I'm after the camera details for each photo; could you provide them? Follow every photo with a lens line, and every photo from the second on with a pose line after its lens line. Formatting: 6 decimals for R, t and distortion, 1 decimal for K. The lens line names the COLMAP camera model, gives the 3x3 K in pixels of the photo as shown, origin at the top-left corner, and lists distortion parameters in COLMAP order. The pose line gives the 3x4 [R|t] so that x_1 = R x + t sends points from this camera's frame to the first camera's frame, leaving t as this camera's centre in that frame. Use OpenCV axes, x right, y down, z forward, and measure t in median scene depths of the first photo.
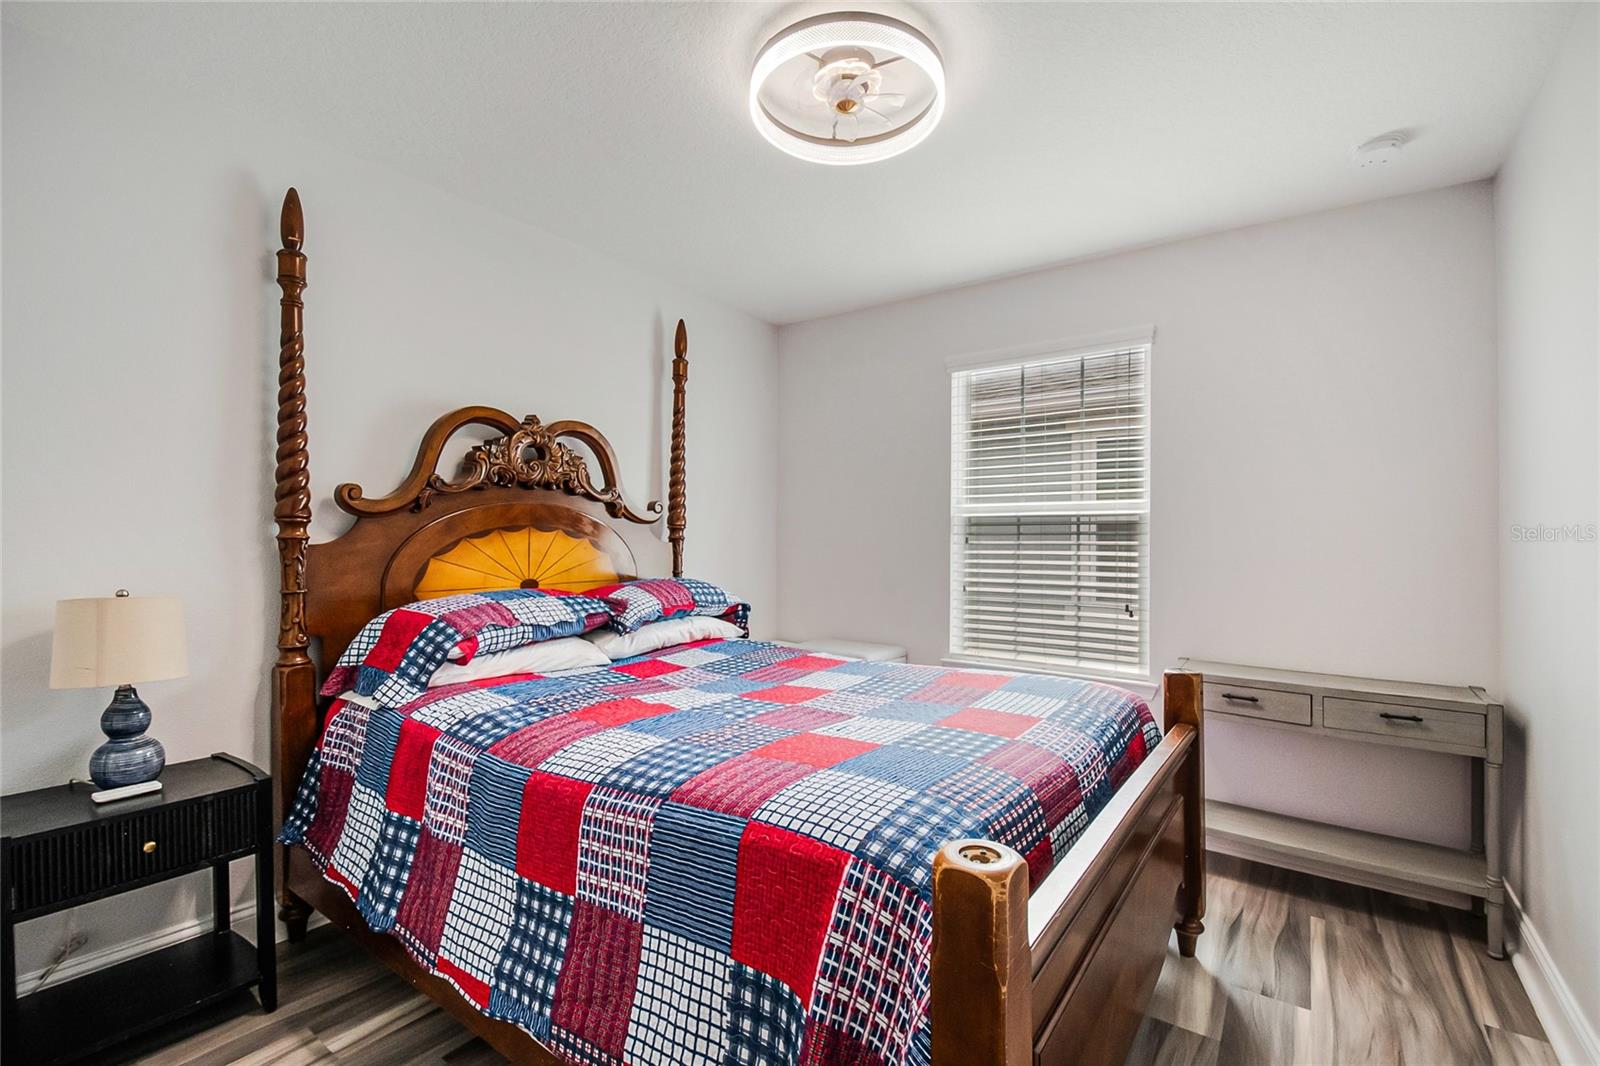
lens RADIAL K [[709.0, 0, 804.0], [0, 709.0, 564.4], [0, 0, 1]] dist [0.005511, -0.000261]
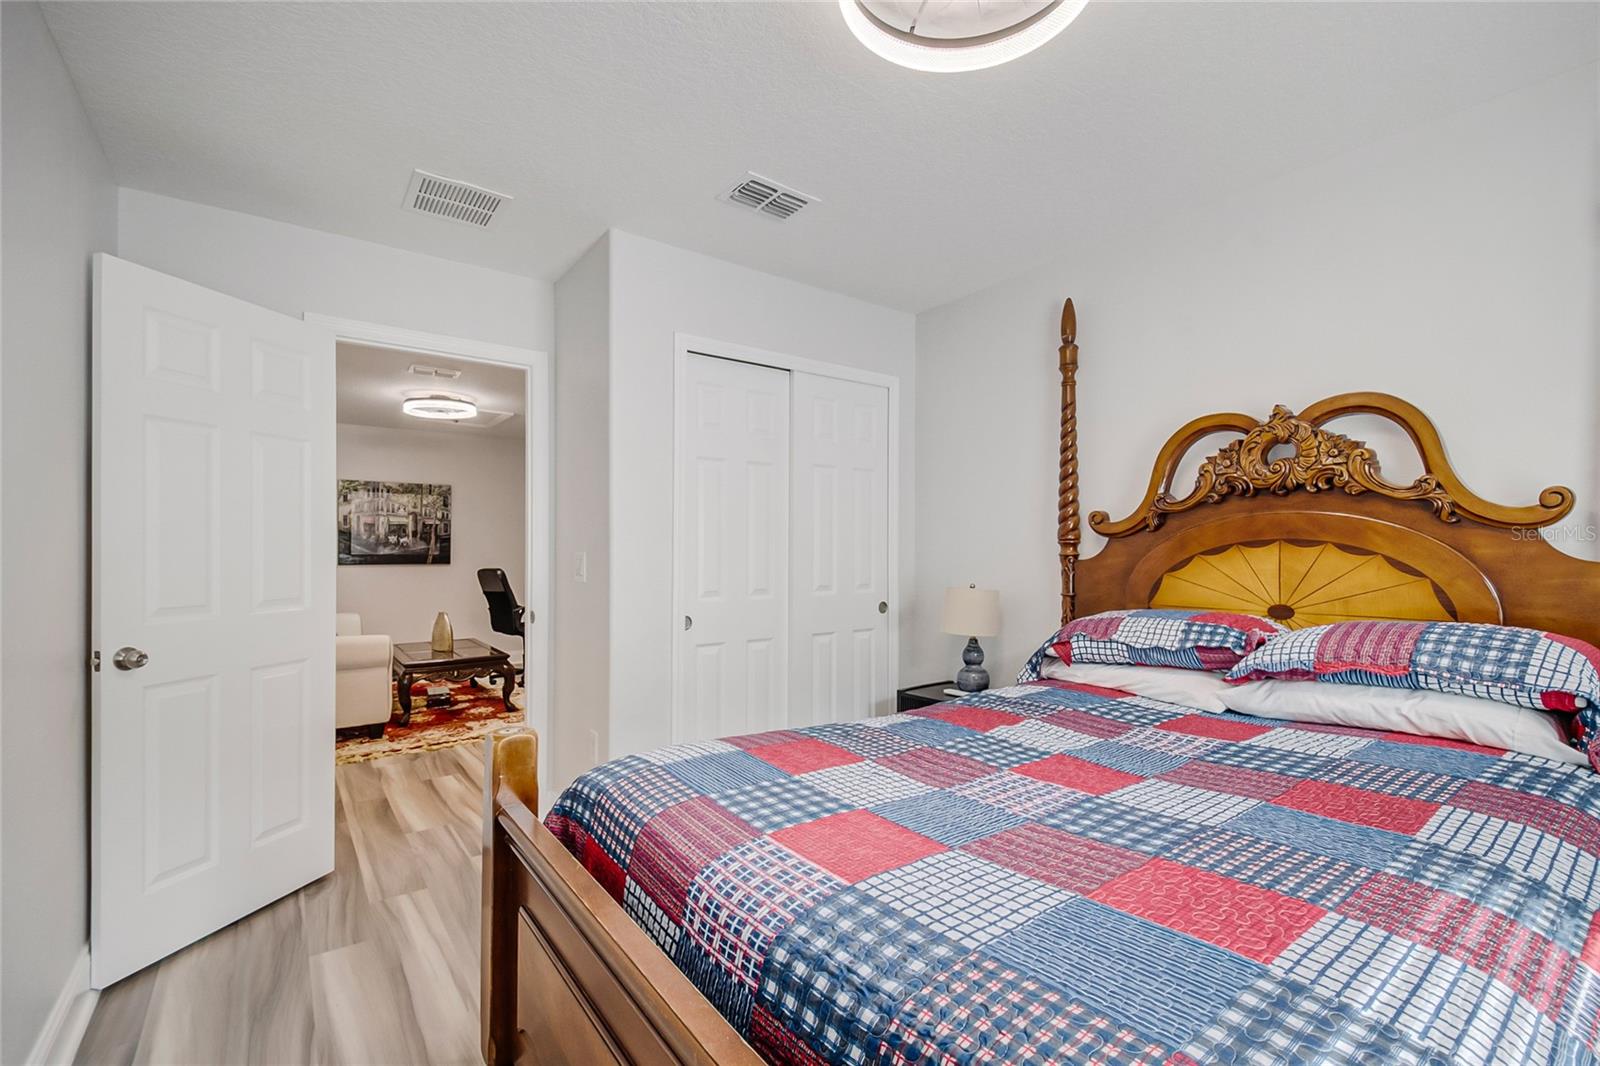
lens RADIAL K [[709.0, 0, 804.0], [0, 709.0, 564.4], [0, 0, 1]] dist [0.005511, -0.000261]
pose [[-0.302211, 0.012236, -0.953163, 0.675463], [-0.037139, 0.999007, 0.024599, -0.031416], [0.952517, 0.042834, -0.301456, 0.871403]]
